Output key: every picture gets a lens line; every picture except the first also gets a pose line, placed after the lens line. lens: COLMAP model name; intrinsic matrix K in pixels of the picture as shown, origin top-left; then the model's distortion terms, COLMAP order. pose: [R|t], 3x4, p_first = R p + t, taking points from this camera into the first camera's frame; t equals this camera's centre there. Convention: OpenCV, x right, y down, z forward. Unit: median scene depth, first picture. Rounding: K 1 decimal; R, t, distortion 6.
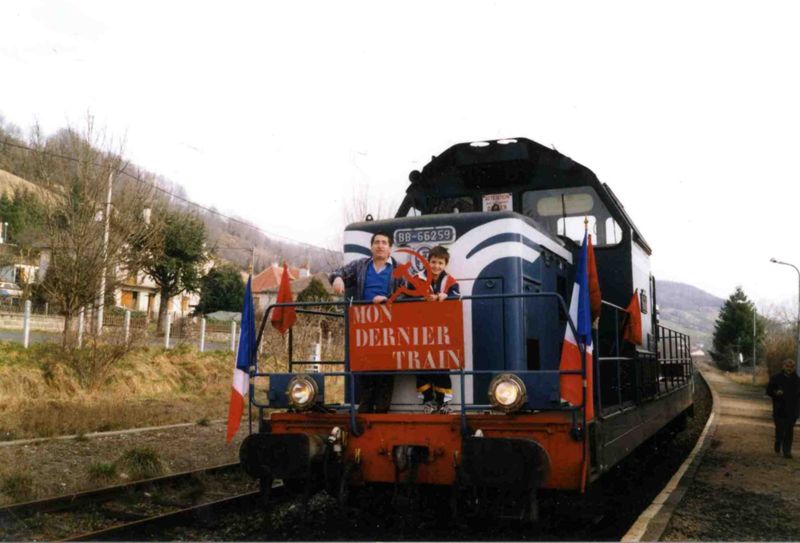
lens RADIAL K [[883.9, 0, 400.0], [0, 883.9, 271.5], [0, 0, 1]] dist [-0.015198, -0.002966]
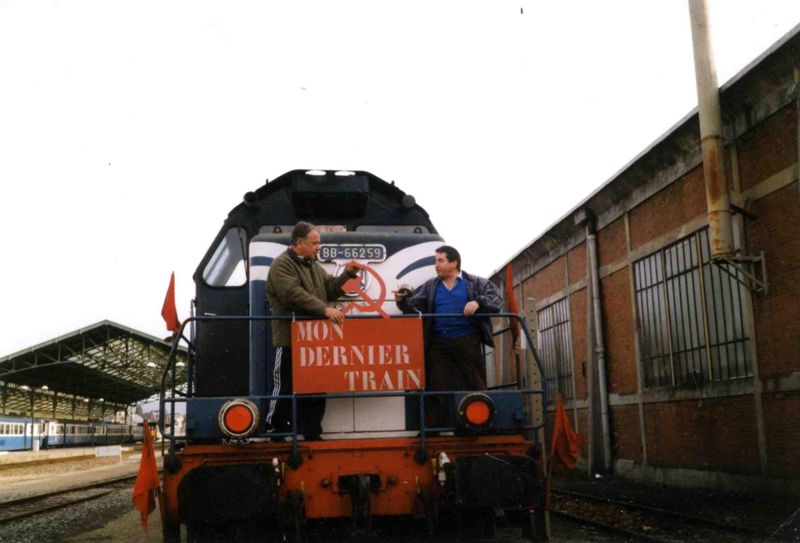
lens RADIAL K [[883.9, 0, 400.0], [0, 883.9, 271.5], [0, 0, 1]] dist [-0.015198, -0.002966]
pose [[0.873636, 0.072129, 0.481204, -0.401644], [-0.032982, 0.995456, -0.089332, 0.065909], [-0.485460, 0.062172, 0.872045, 0.160242]]
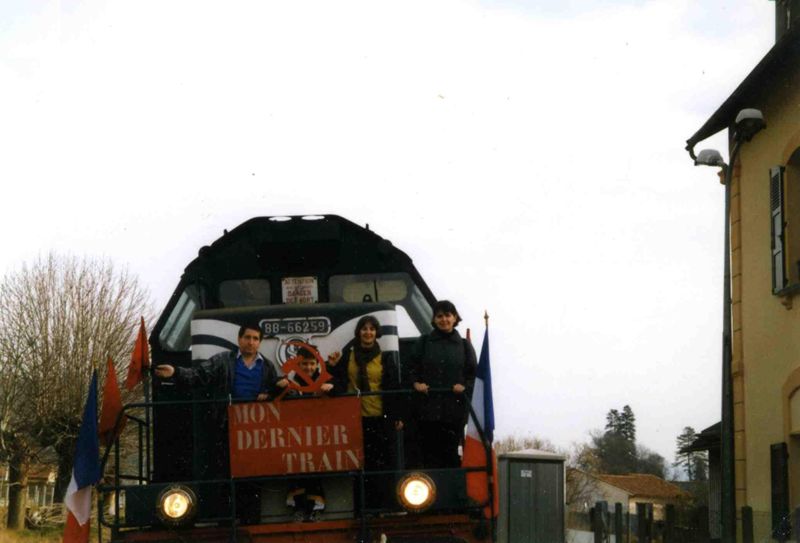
lens RADIAL K [[1319.0, 0, 400.0], [0, 1319.0, 271.5], [0, 0, 1]] dist [0.124711, 0.010892]
pose [[0.913937, 0.033013, 0.404510, -0.449443], [-0.003085, 0.997223, -0.074416, 0.003783], [-0.405843, 0.066763, 0.911501, -0.304996]]
